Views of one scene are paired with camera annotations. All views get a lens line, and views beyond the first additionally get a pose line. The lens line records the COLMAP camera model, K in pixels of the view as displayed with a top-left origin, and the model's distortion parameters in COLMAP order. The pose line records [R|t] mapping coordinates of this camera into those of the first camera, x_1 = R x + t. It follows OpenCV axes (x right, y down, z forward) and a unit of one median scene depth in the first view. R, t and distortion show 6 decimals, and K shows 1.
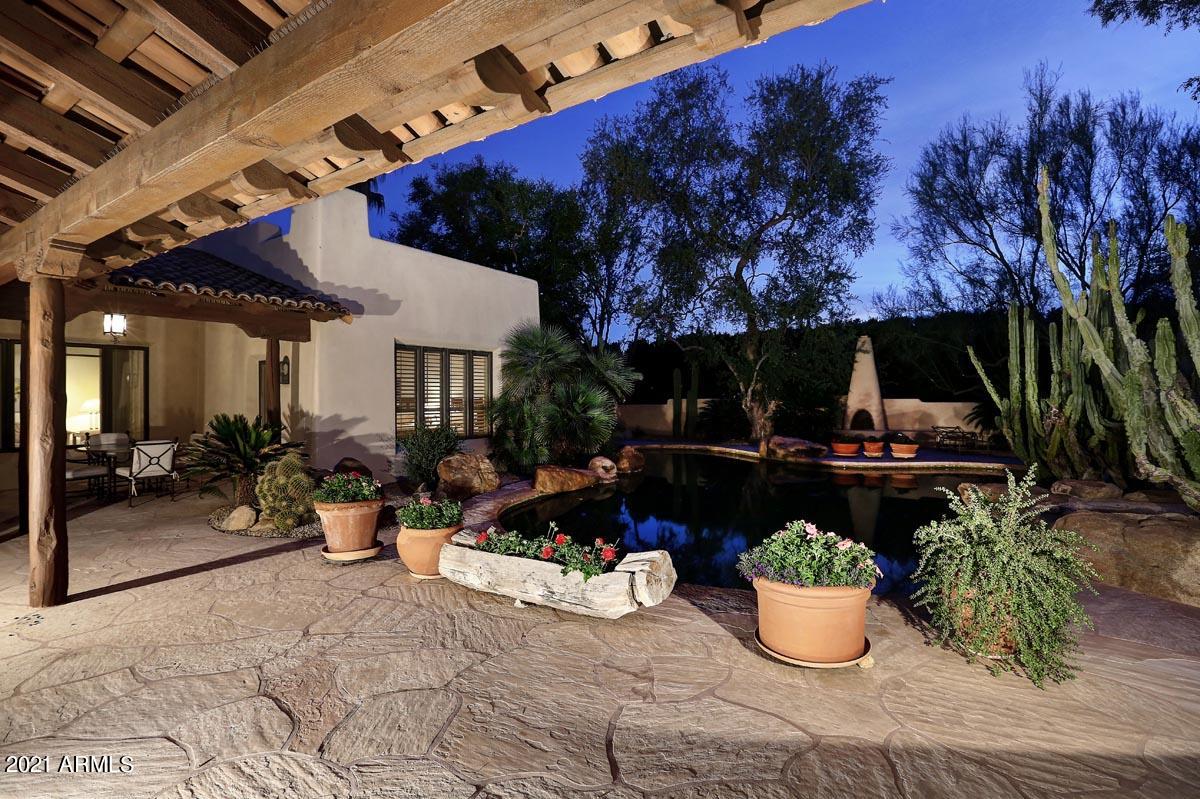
lens RADIAL K [[551.6, 0, 598.5], [0, 551.6, 398.0], [0, 0, 1]] dist [-0.035200, 0.007716]
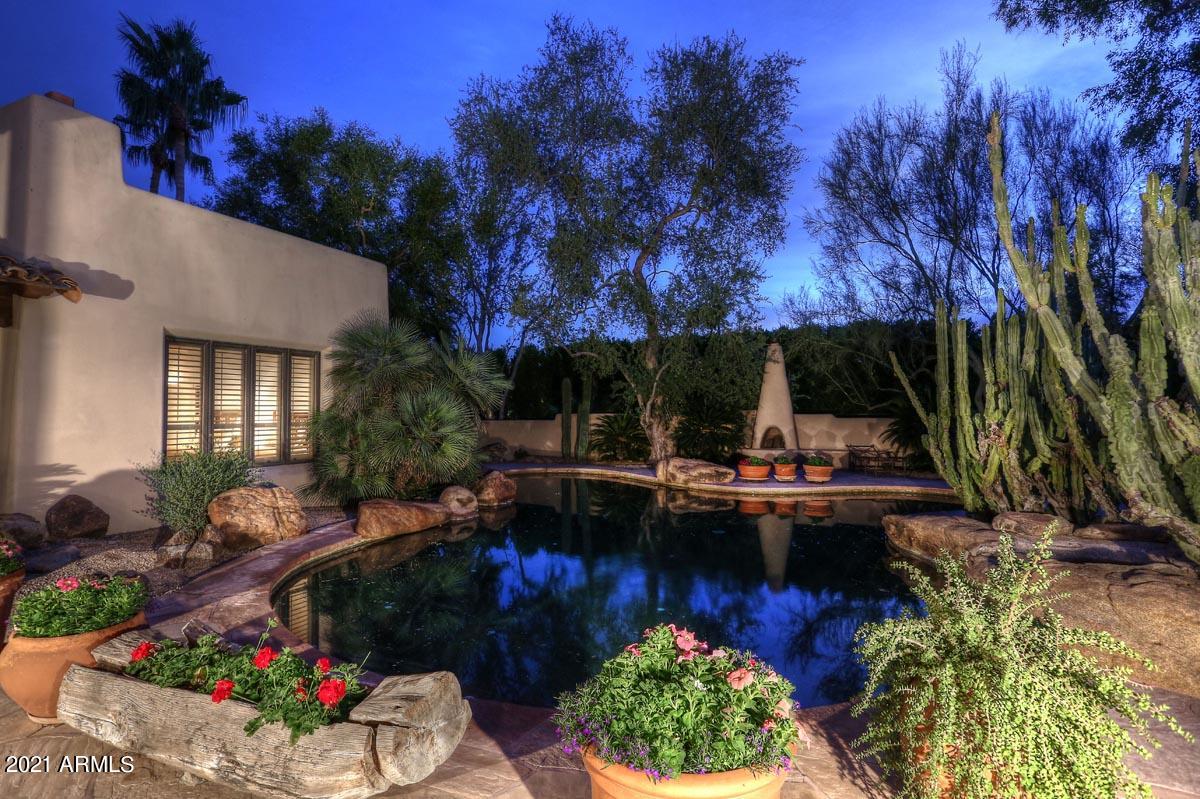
lens RADIAL K [[595.3, 0, 595.6], [0, 595.3, 397.4], [0, 0, 1]] dist [-0.026564, 0.002328]
pose [[0.987280, 0.007728, 0.158802, 0.056106], [-0.003530, 0.999637, -0.026698, 0.001664], [-0.158950, 0.025798, 0.986949, 0.116009]]
